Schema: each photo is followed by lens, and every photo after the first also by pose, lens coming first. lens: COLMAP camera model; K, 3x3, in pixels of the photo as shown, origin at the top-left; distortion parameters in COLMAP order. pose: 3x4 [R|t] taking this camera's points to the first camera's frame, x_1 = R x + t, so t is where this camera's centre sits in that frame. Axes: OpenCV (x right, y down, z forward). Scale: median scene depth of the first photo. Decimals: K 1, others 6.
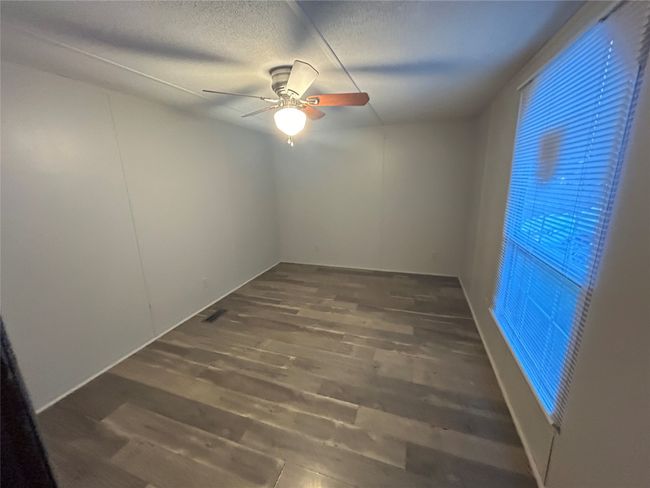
lens RADIAL K [[258.9, 0, 324.0], [0, 258.9, 242.4], [0, 0, 1]] dist [-0.000620, -0.000128]
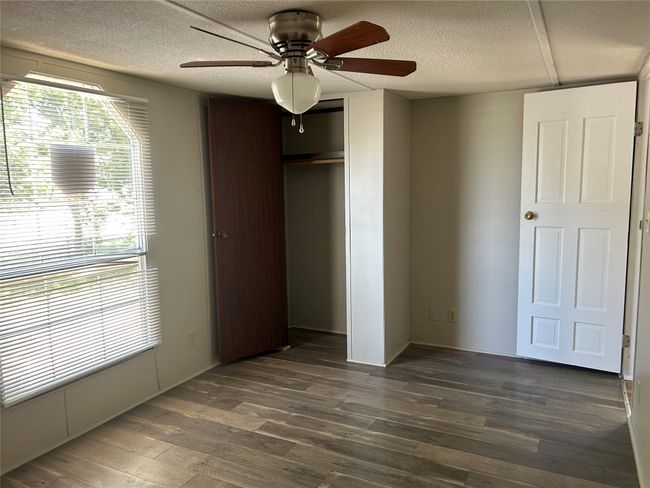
lens RADIAL K [[491.7, 0, 325.9], [0, 491.7, 246.1], [0, 0, 1]] dist [0.013826, -0.005665]
pose [[-0.988654, 0.027979, 0.147580, -0.261194], [0.078481, 0.933946, 0.348691, -0.375061], [-0.128076, 0.356317, -0.925546, 1.577035]]
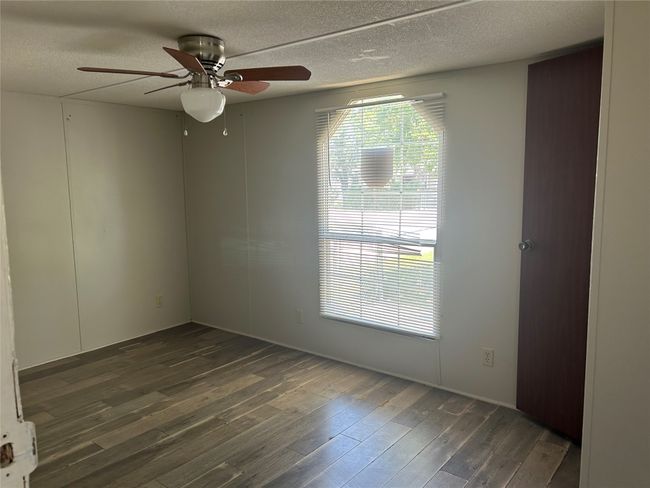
lens RADIAL K [[491.7, 0, 326.6], [0, 491.7, 241.7], [0, 0, 1]] dist [0.013826, -0.005665]
pose [[0.330018, -0.099530, 0.938713, -0.955107], [0.229675, 0.973009, 0.022421, -0.041232], [-0.915608, 0.208199, 0.343970, 0.216195]]
